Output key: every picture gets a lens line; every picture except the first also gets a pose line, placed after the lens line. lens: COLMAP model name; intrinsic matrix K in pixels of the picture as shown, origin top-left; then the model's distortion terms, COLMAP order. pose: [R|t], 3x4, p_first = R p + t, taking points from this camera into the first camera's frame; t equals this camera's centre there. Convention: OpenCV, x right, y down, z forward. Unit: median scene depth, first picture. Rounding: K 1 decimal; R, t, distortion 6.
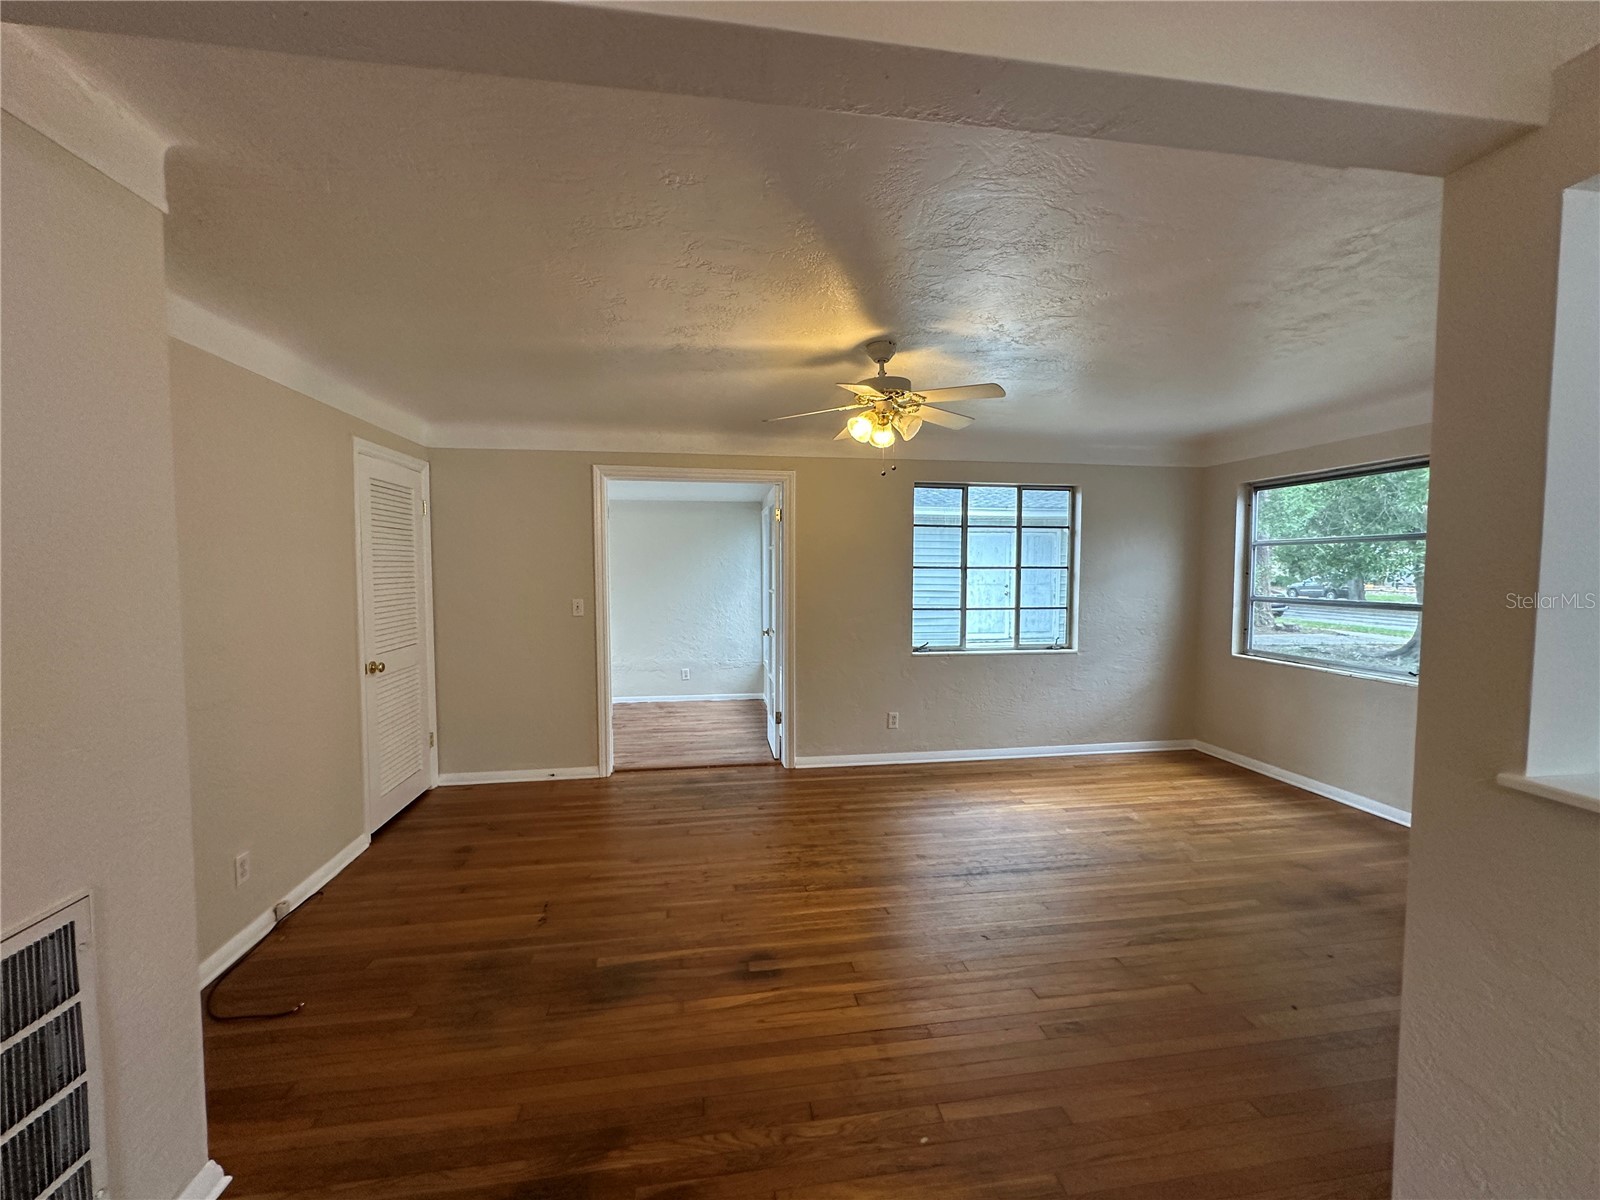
lens RADIAL K [[637.2, 0, 801.2], [0, 637.2, 599.7], [0, 0, 1]] dist [-0.002931, 0.000013]
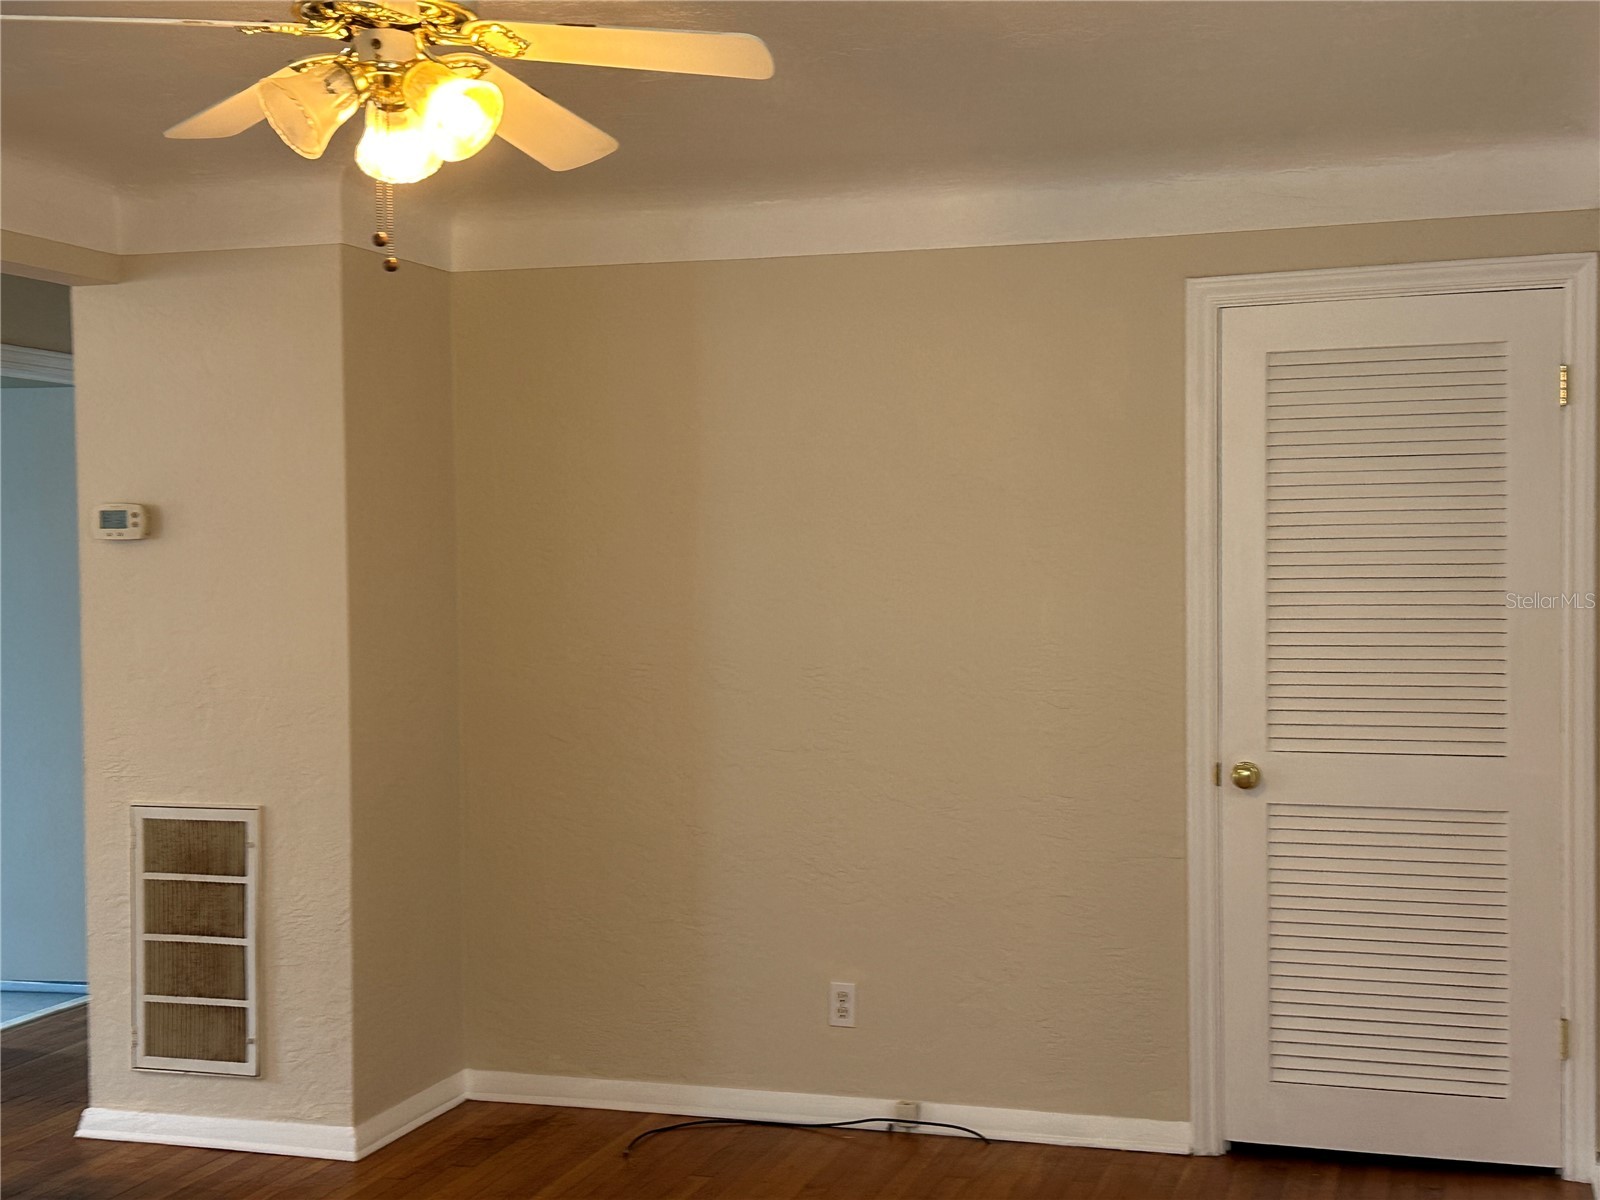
lens RADIAL K [[2110.9, 0, 799.7], [0, 2110.9, 601.9], [0, 0, 1]] dist [0.131751, 0.000000]
pose [[-0.451638, 0.025782, -0.891829, 0.713149], [-0.039239, 0.998041, 0.048724, -0.069200], [0.891338, 0.057001, -0.449741, 1.225174]]
